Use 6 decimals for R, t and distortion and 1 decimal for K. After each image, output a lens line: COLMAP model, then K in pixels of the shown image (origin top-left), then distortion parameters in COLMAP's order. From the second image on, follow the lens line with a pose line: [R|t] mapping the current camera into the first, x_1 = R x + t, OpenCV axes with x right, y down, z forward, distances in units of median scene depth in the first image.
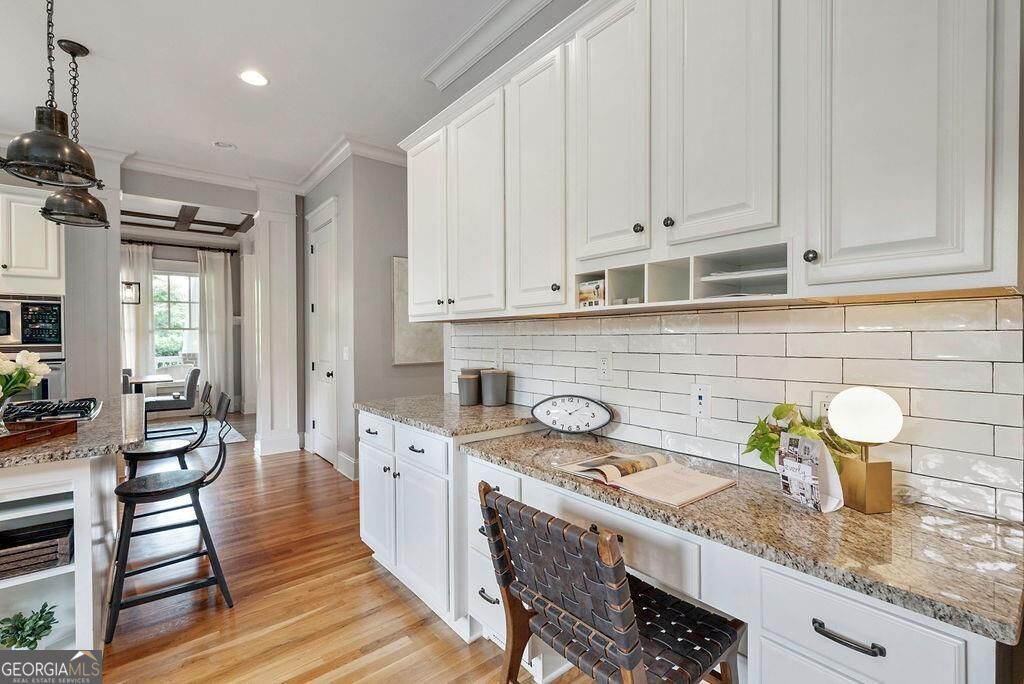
lens RADIAL K [[460.5, 0, 511.5], [0, 460.5, 344.0], [0, 0, 1]] dist [-0.000154, 0.000444]
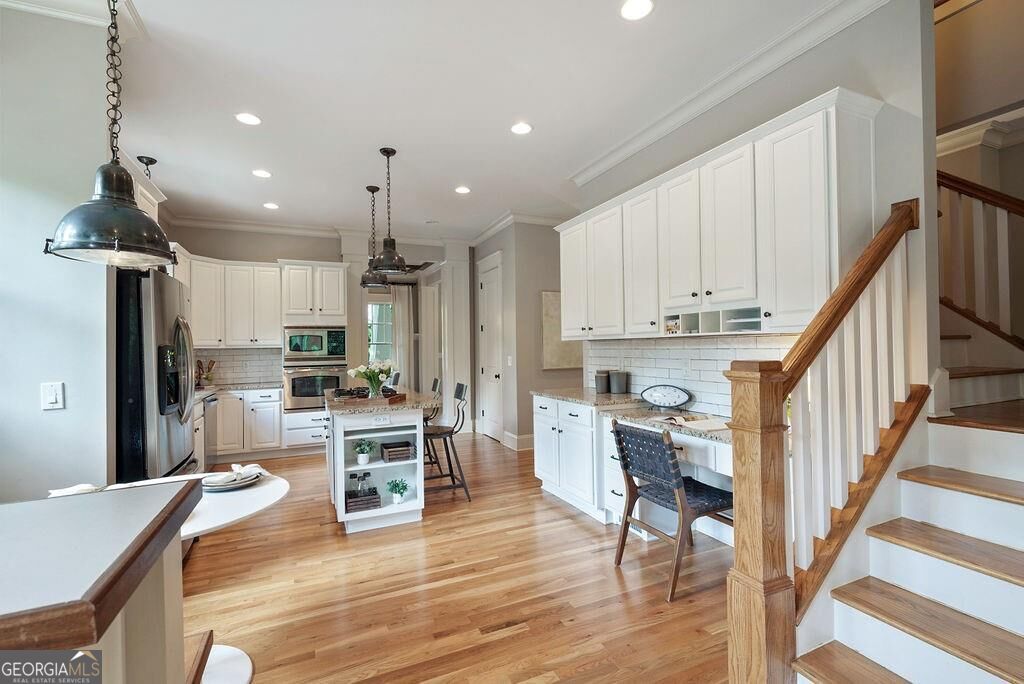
lens RADIAL K [[460.5, 0, 511.5], [0, 460.5, 344.0], [0, 0, 1]] dist [-0.000154, 0.000444]
pose [[0.966010, -0.010750, -0.258283, 0.021635], [0.005752, 0.999781, -0.020098, -0.007398], [0.258442, 0.017929, 0.965860, -0.726477]]
